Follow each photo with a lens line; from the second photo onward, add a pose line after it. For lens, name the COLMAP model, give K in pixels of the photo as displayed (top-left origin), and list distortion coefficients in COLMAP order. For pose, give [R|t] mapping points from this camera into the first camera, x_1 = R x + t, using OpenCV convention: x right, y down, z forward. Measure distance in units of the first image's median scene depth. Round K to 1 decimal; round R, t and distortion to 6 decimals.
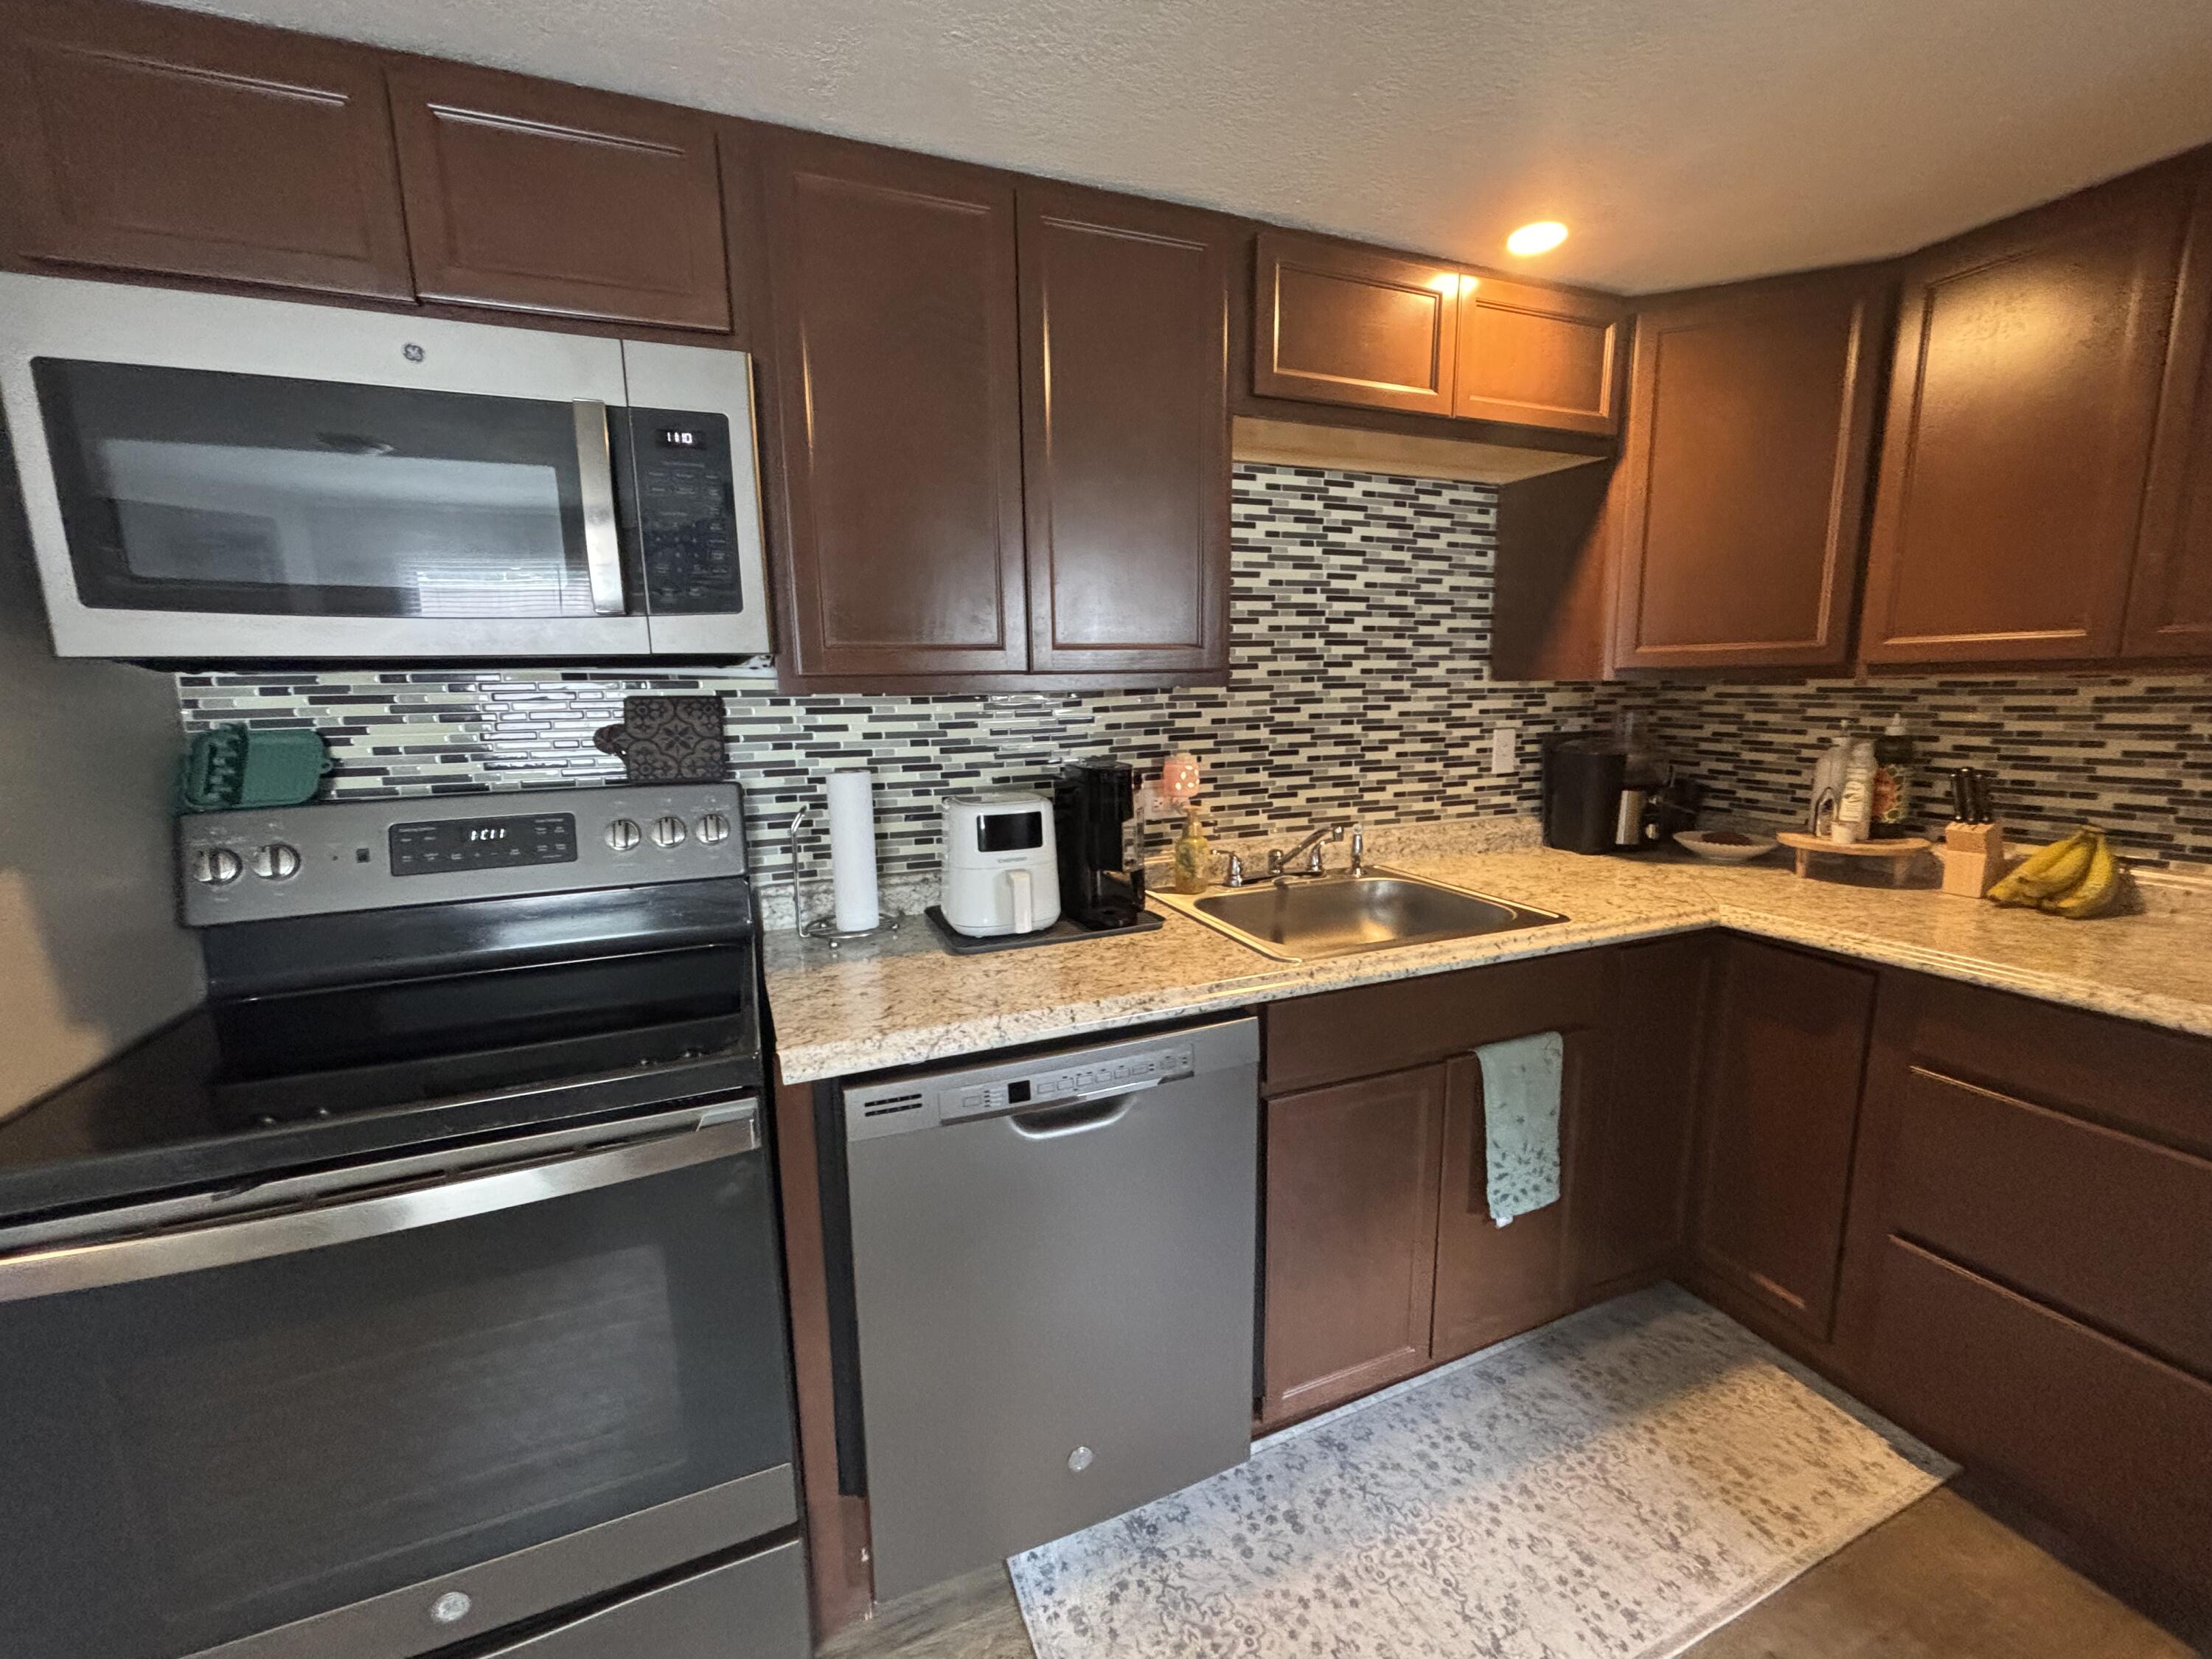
lens RADIAL K [[885.6, 0, 1102.7], [0, 885.6, 831.2], [0, 0, 1]] dist [-0.000333, -0.000237]
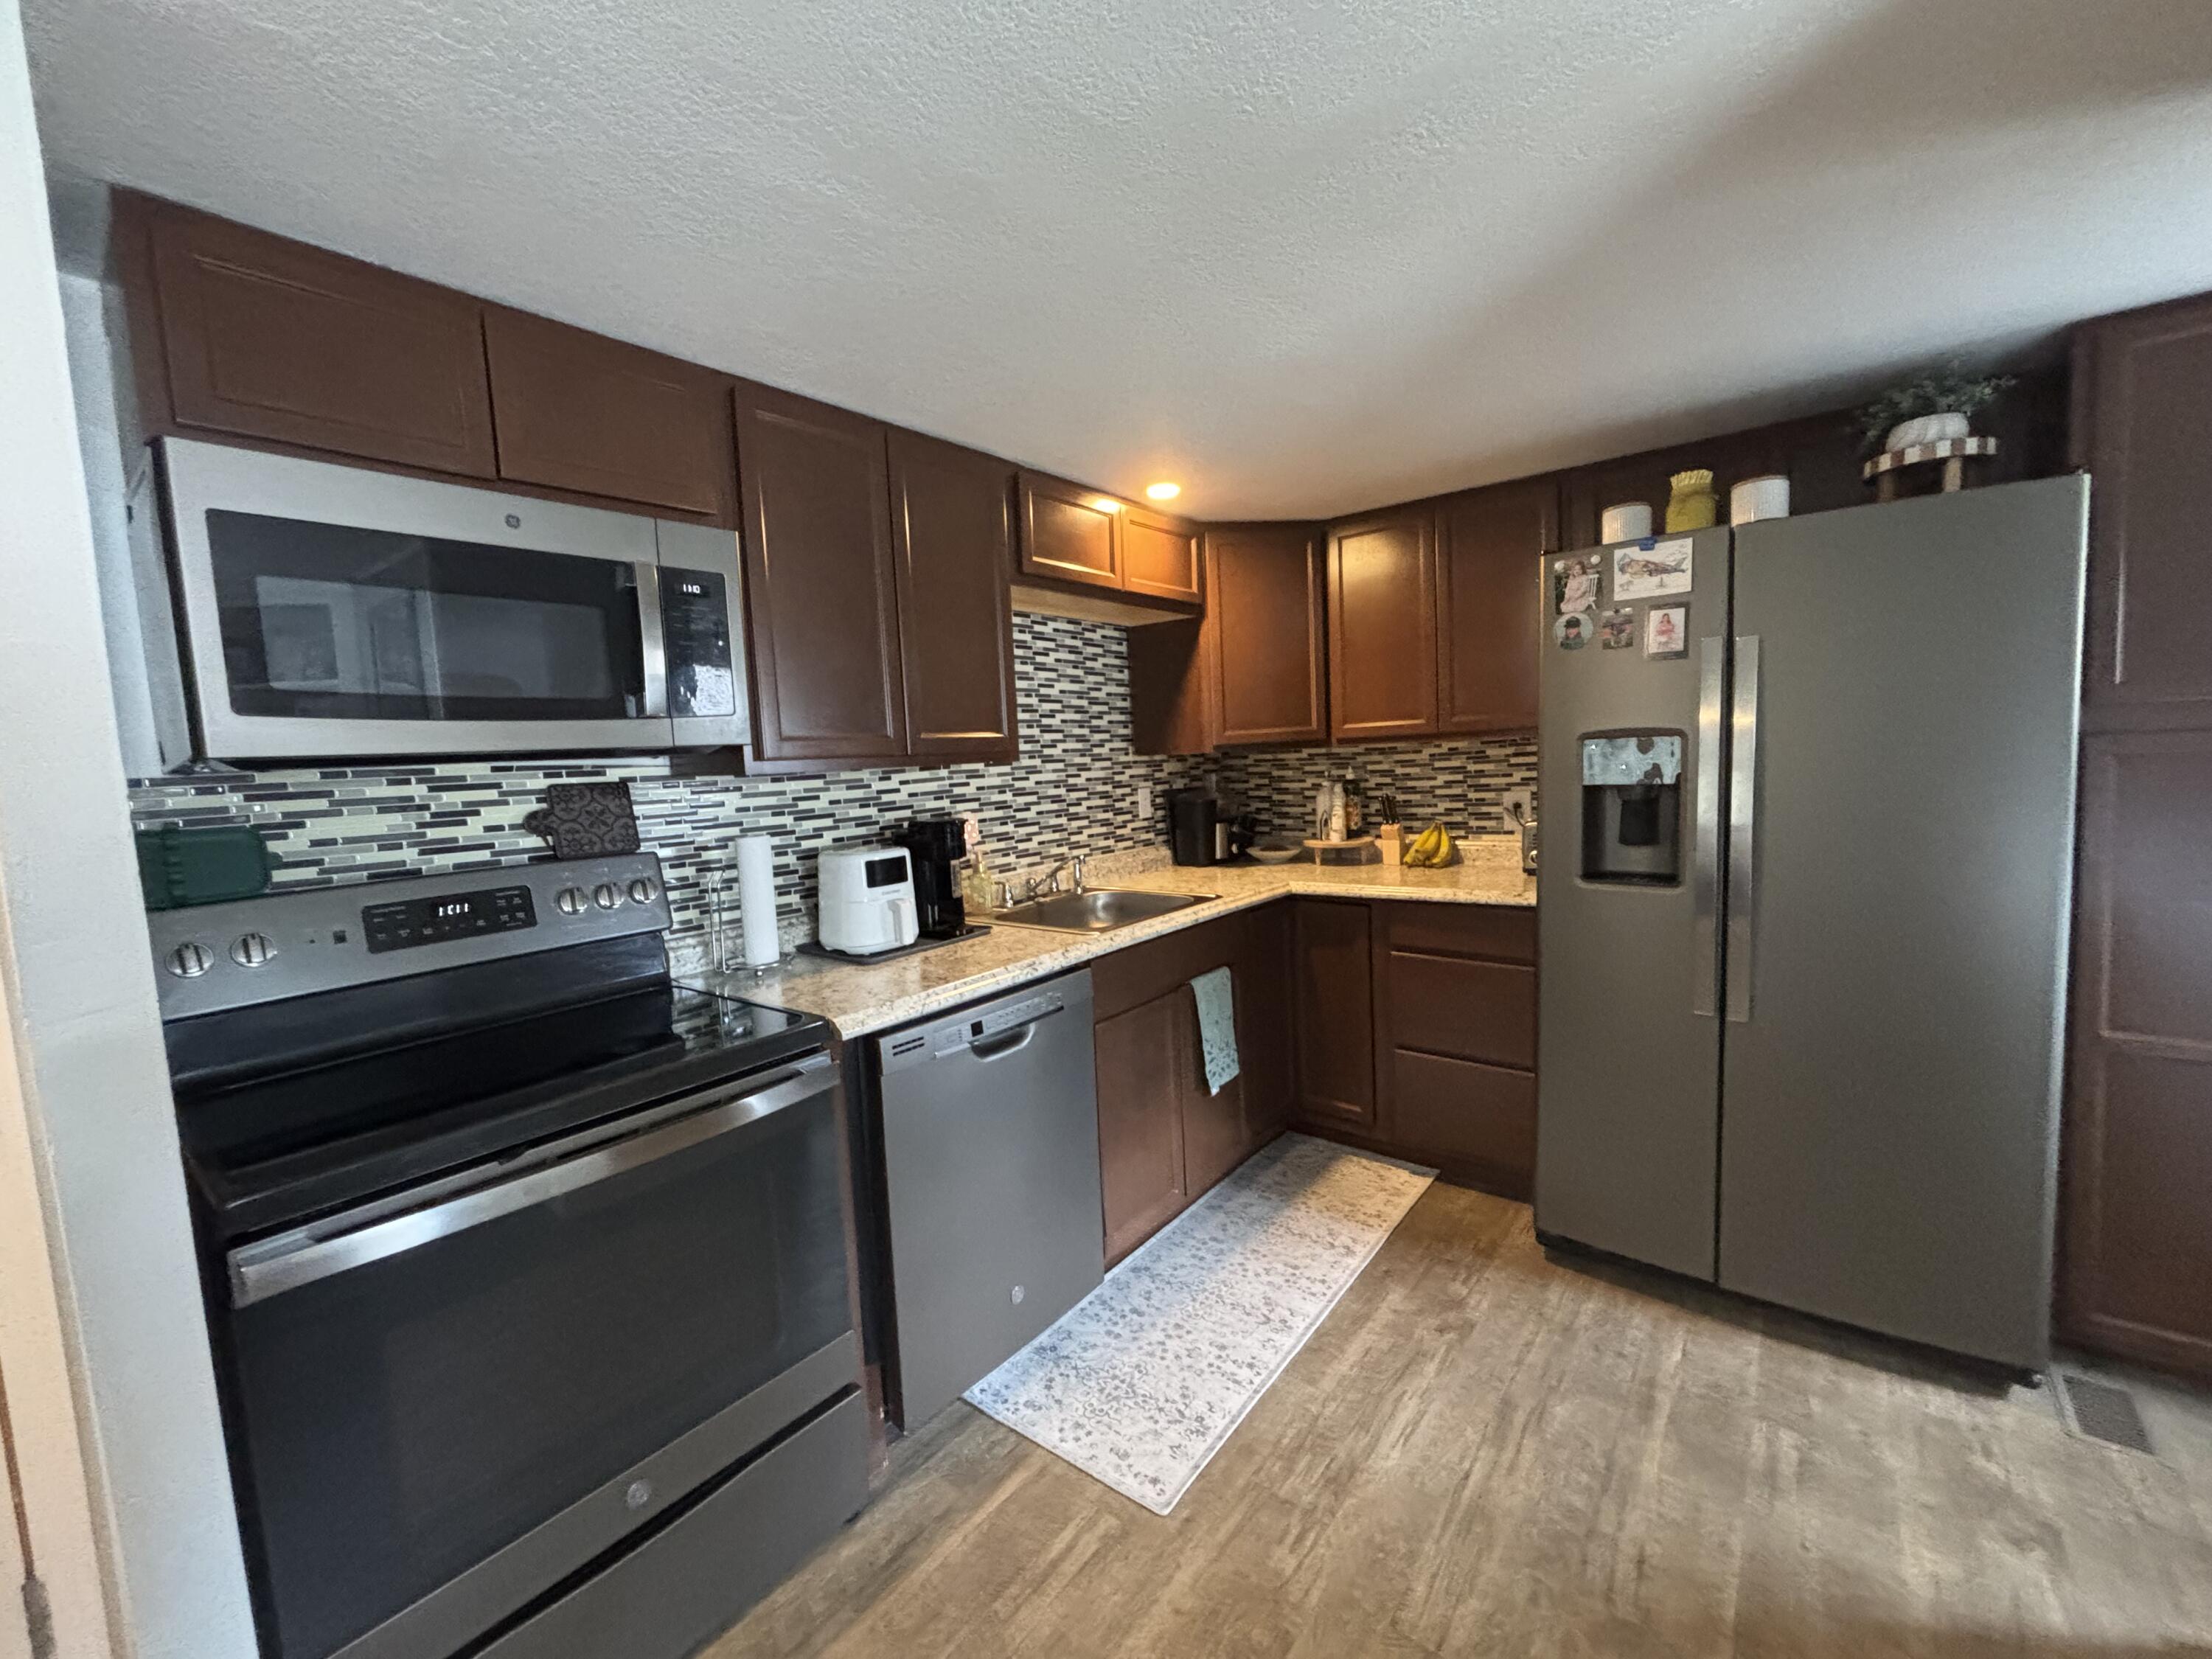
lens RADIAL K [[885.6, 0, 1097.7], [0, 885.6, 828.8], [0, 0, 1]] dist [-0.000333, -0.000237]
pose [[0.874360, -0.065752, 0.480803, -0.451090], [0.113334, 0.991047, -0.070572, 0.064898], [-0.471859, 0.116197, 0.873984, -0.326709]]
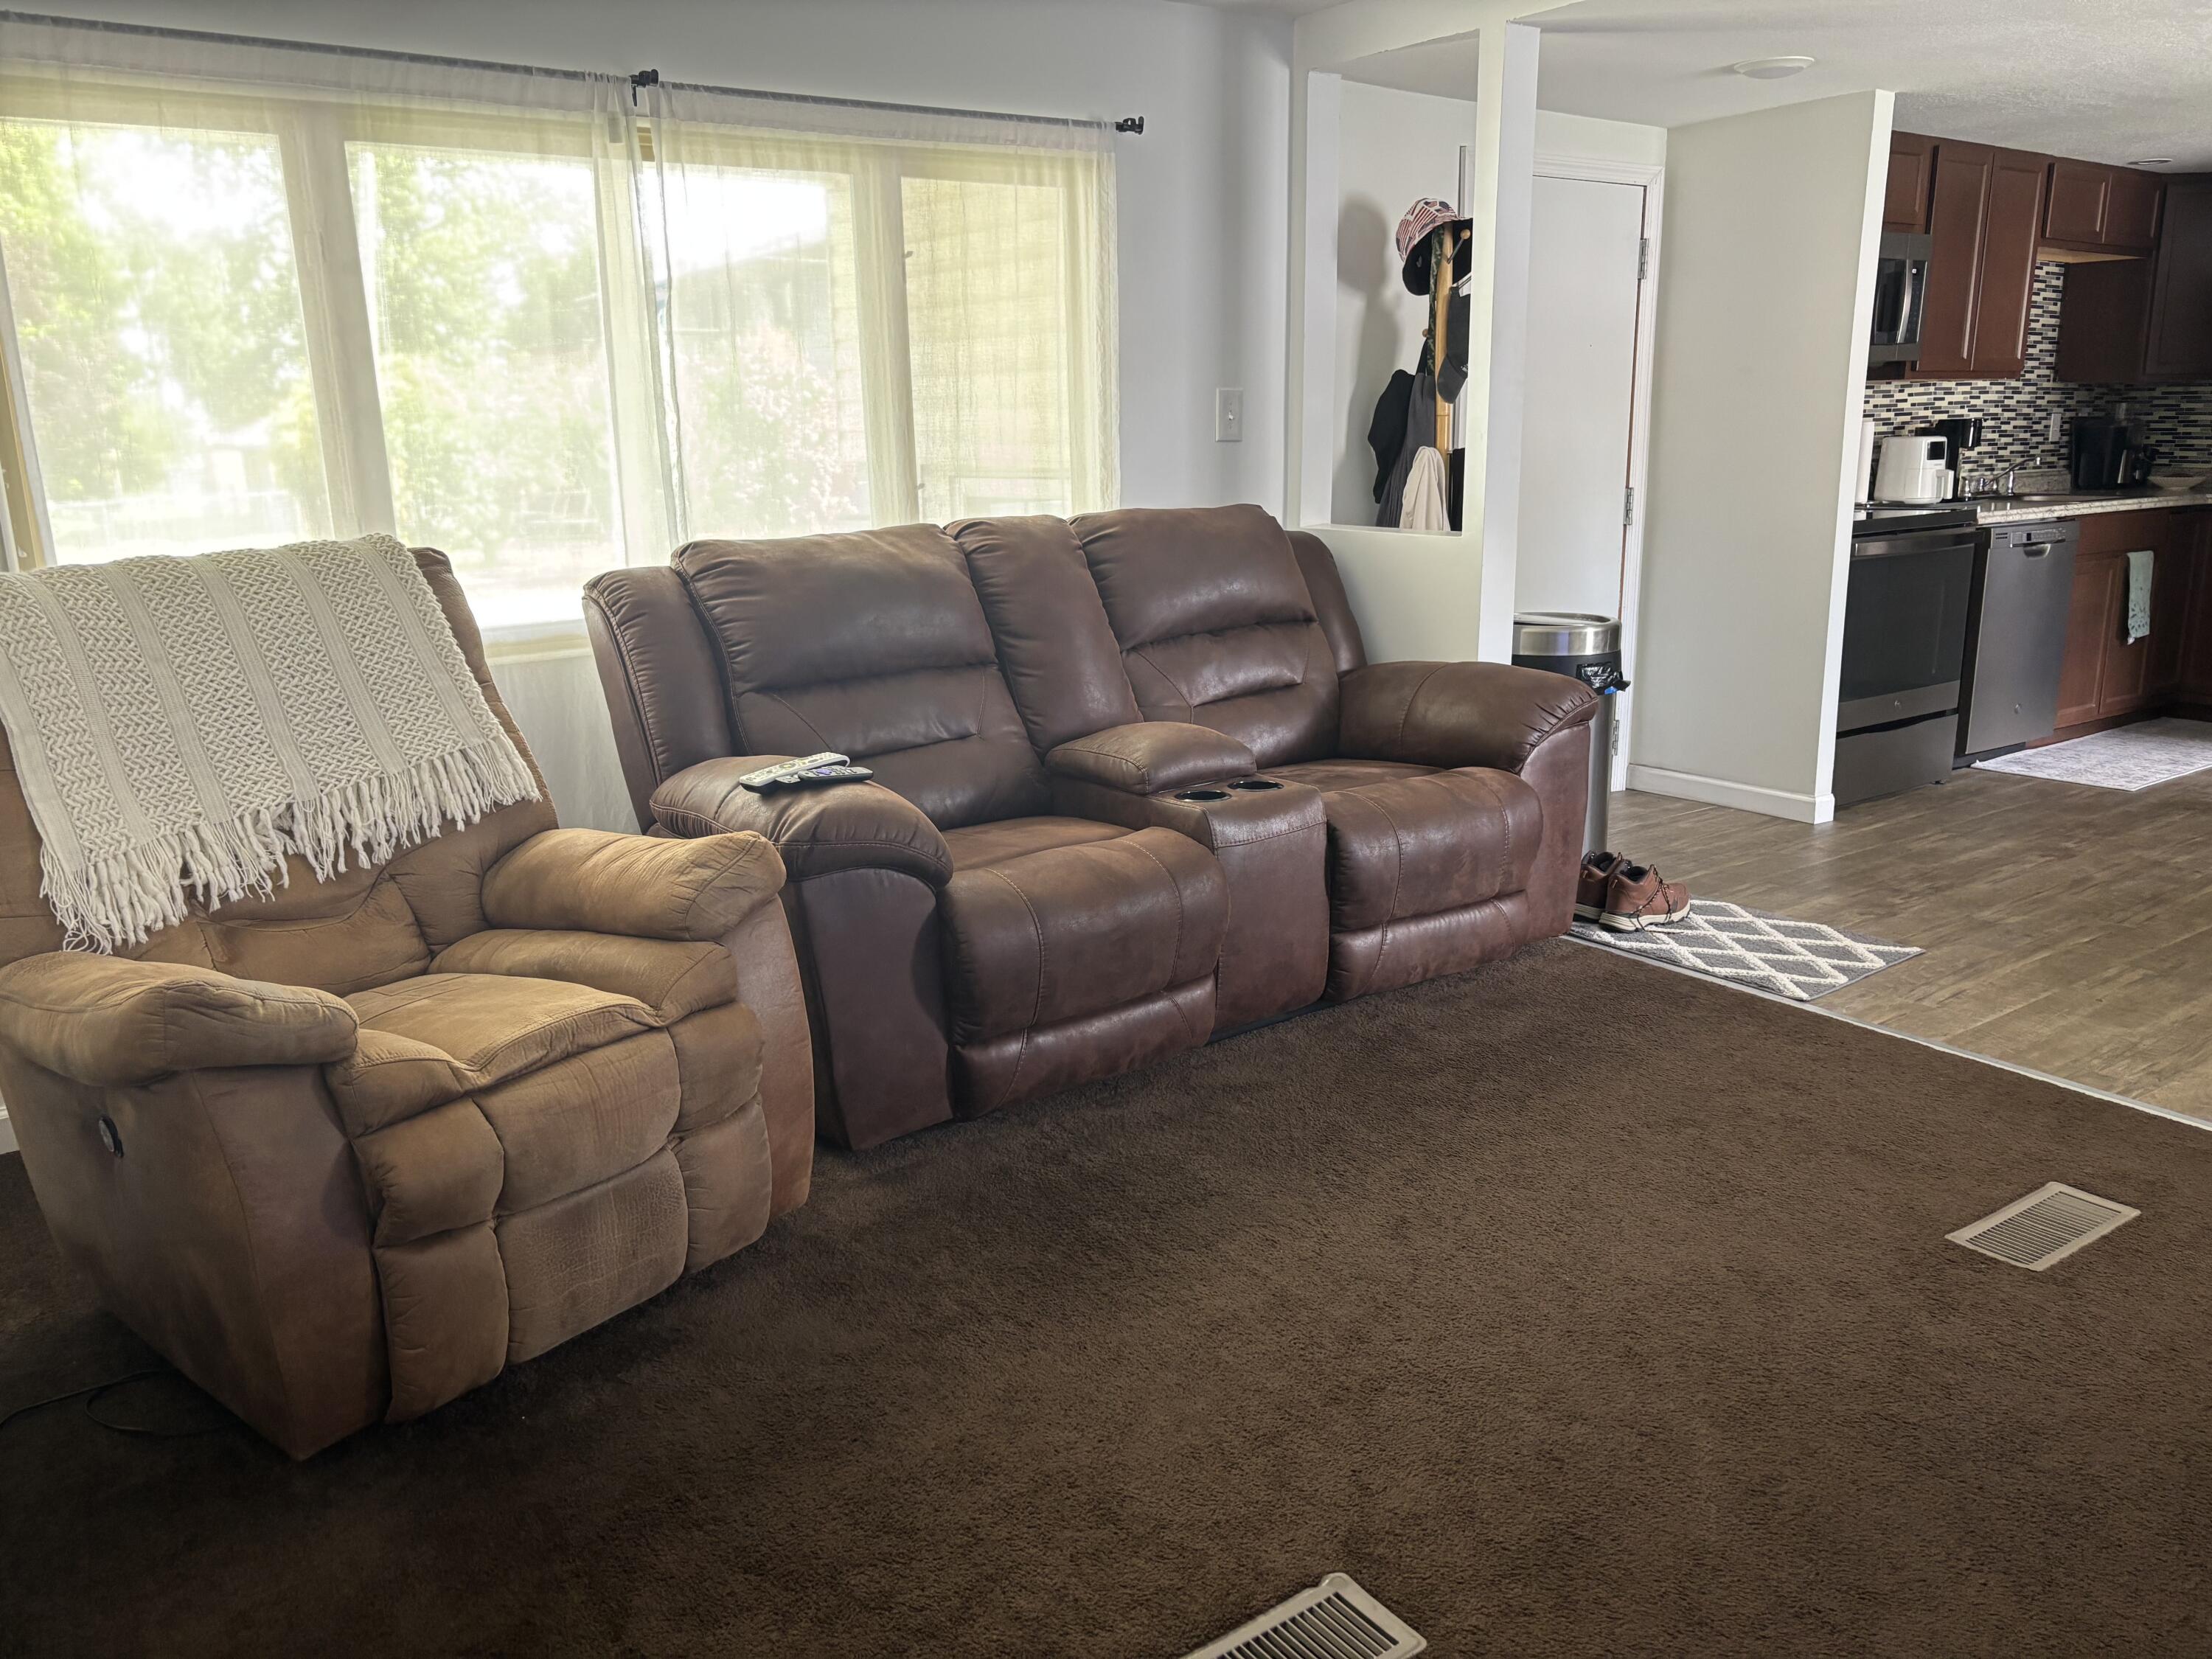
lens RADIAL K [[1667.2, 0, 1098.6], [0, 1667.2, 825.0], [0, 0, 1]] dist [-0.007805, -0.009526]
pose [[0.973796, -0.056420, 0.220316, -2.748425], [0.041814, 0.996641, 0.070409, 0.486742], [-0.223548, -0.059352, 0.972884, -2.238556]]
